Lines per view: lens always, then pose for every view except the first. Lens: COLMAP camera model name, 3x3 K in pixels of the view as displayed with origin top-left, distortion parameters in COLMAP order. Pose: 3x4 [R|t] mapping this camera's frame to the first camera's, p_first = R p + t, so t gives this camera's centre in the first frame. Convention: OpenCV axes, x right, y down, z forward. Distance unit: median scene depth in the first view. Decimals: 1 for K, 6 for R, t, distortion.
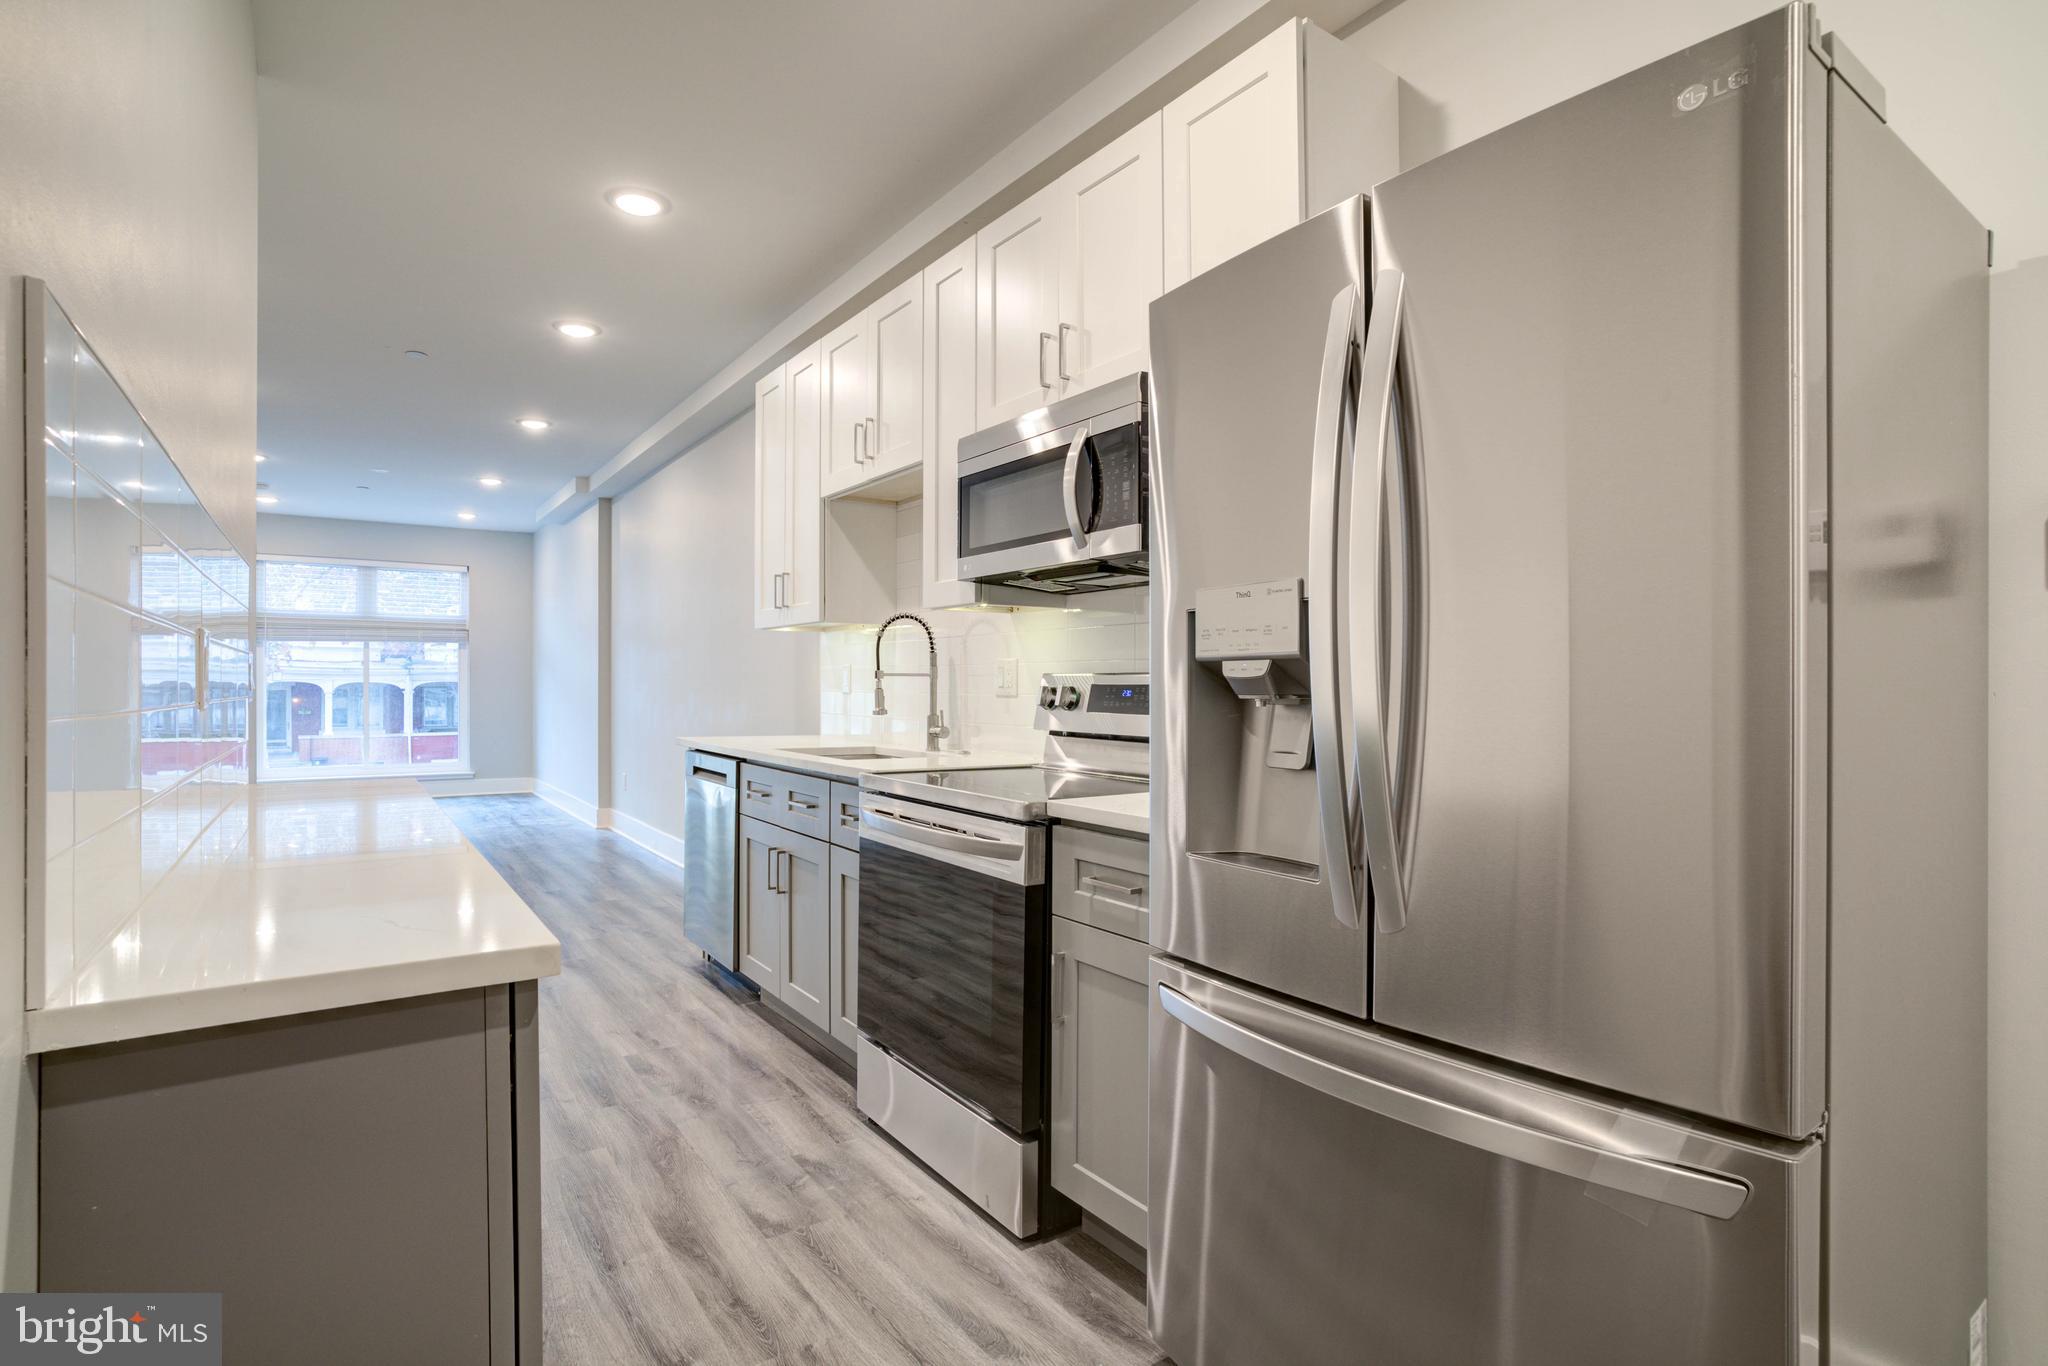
lens RADIAL K [[1019.1, 0, 1025.4], [0, 1019.1, 667.6], [0, 0, 1]] dist [-0.050836, 0.012421]
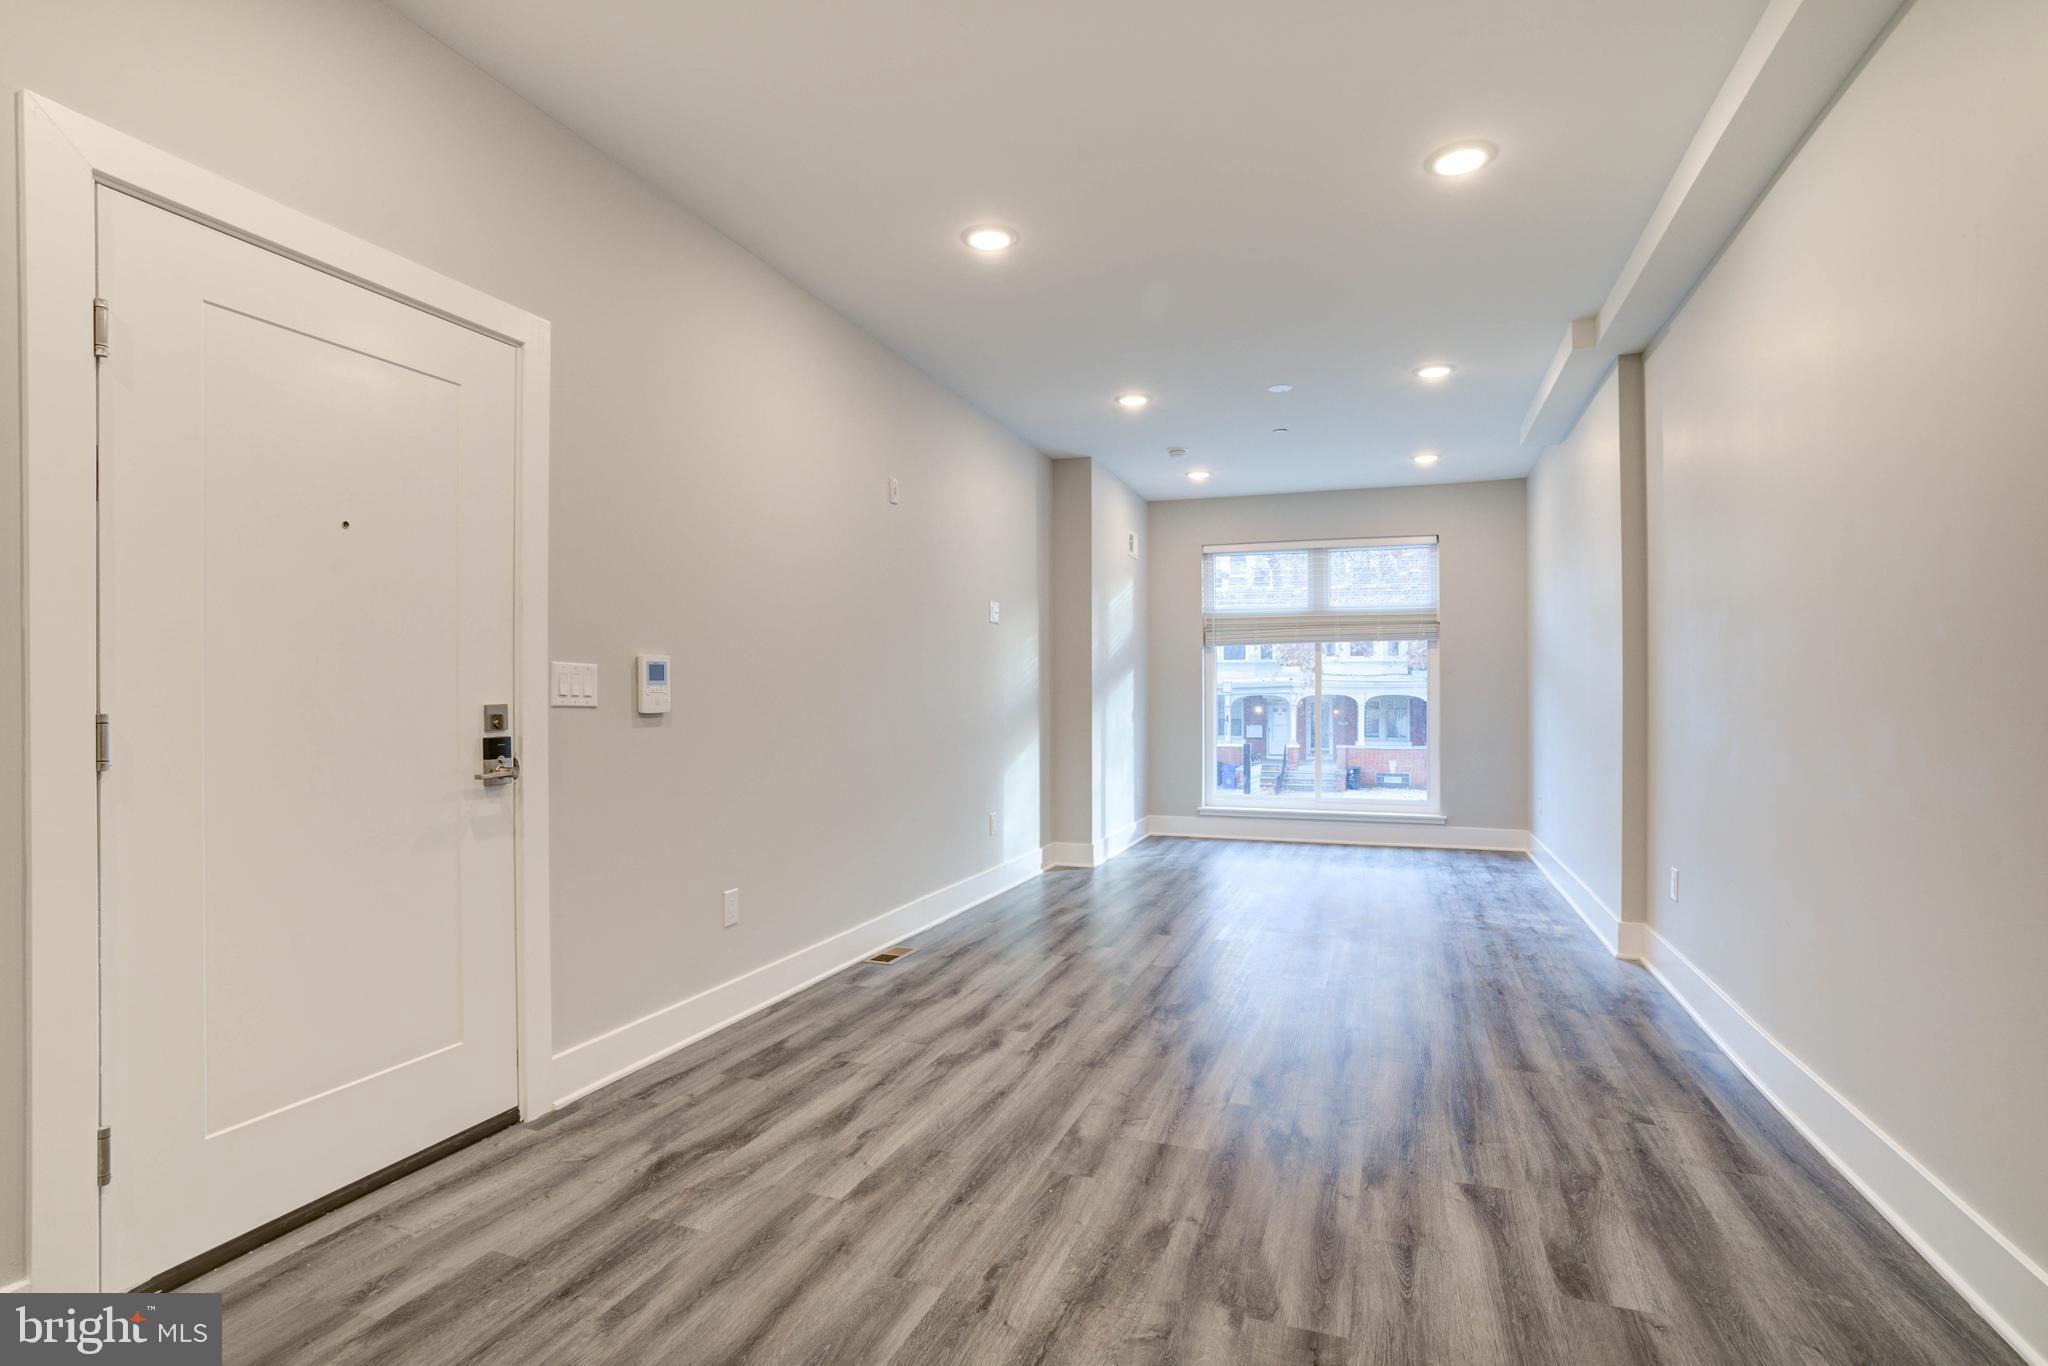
lens RADIAL K [[1019.1, 0, 999.2], [0, 1019.1, 688.8], [0, 0, 1]] dist [-0.050836, 0.012421]
pose [[0.566284, -0.002132, -0.824208, -0.132412], [0.007568, 0.999968, 0.002613, 0.007615], [0.824176, -0.007717, 0.566282, 0.328299]]
